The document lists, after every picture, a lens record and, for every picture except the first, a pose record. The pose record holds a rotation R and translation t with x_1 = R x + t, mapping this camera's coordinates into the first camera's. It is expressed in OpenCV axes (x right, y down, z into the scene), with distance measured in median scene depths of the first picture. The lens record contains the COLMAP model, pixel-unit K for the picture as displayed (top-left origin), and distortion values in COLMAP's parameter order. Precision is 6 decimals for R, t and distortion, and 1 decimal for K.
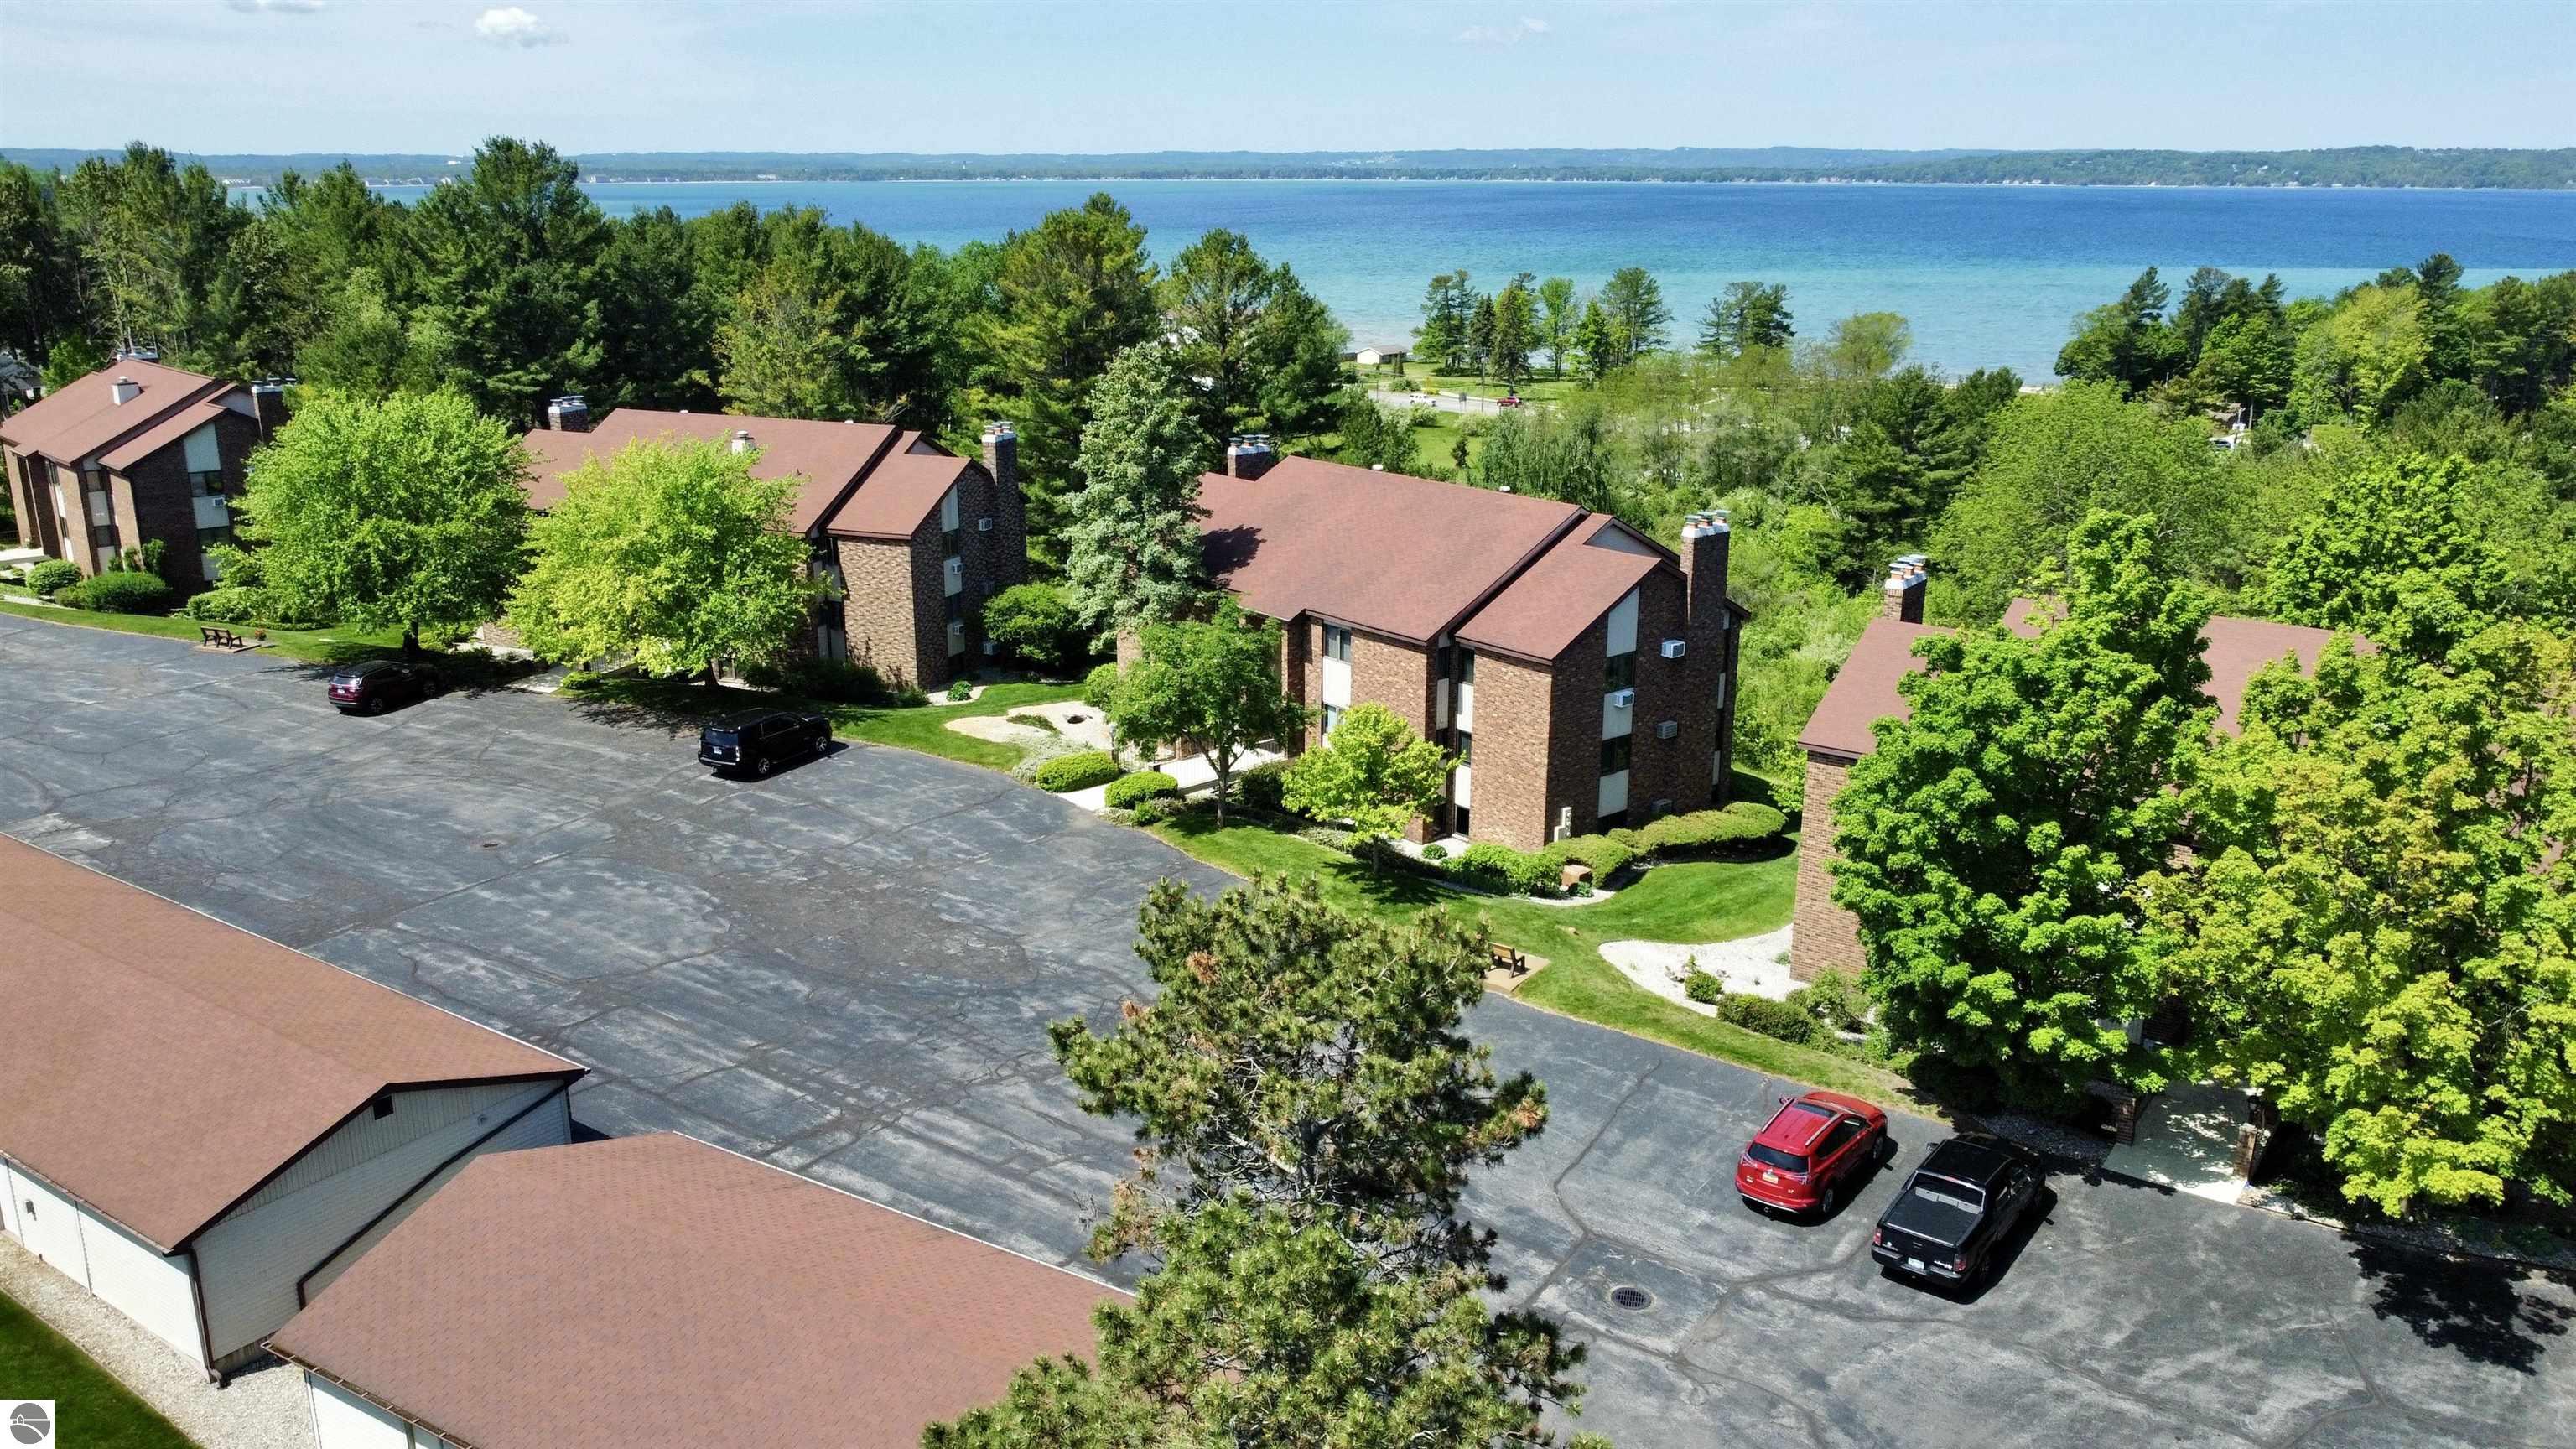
lens RADIAL K [[1932.8, 0, 1293.4], [0, 1932.8, 730.2], [0, 0, 1]] dist [0.006668, -0.015468]
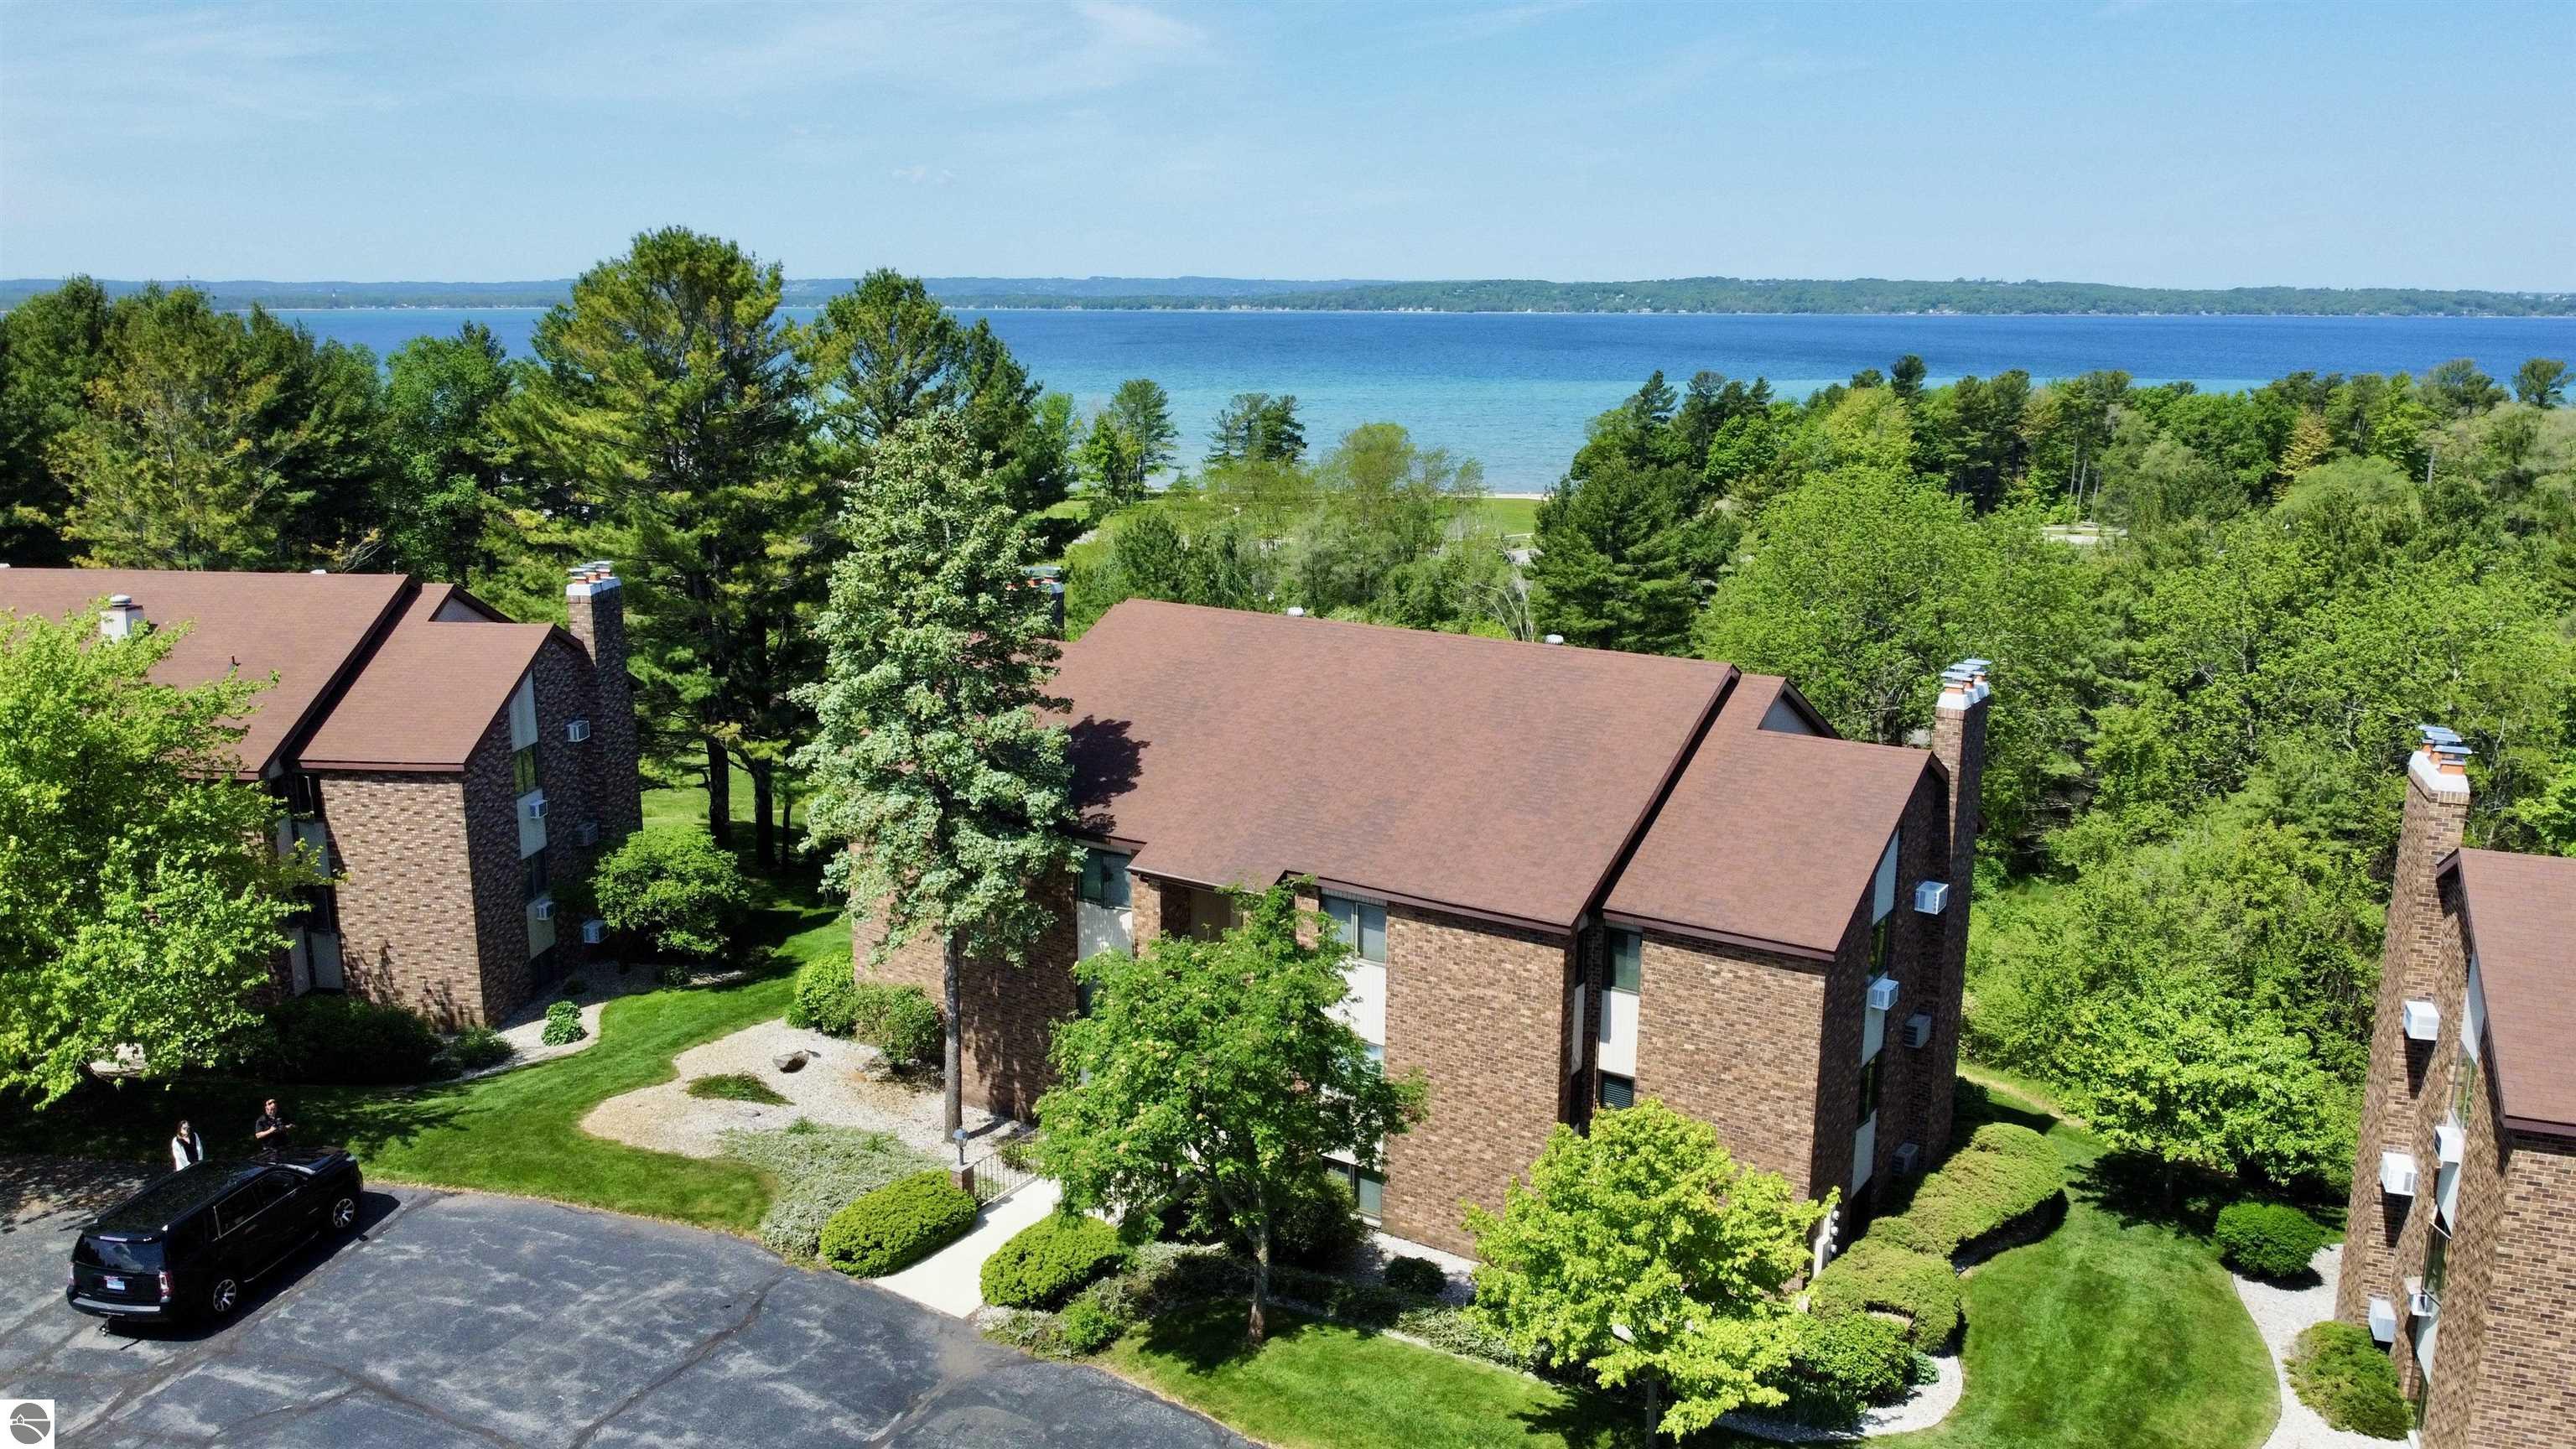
lens RADIAL K [[1932.8, 0, 1285.7], [0, 1932.8, 724.5], [0, 0, 1]] dist [0.006668, -0.015468]
pose [[0.959271, -0.060647, 0.275902, -0.116058], [0.078695, 0.995391, -0.054811, -0.059013], [-0.271306, 0.074291, 0.959622, 0.366554]]
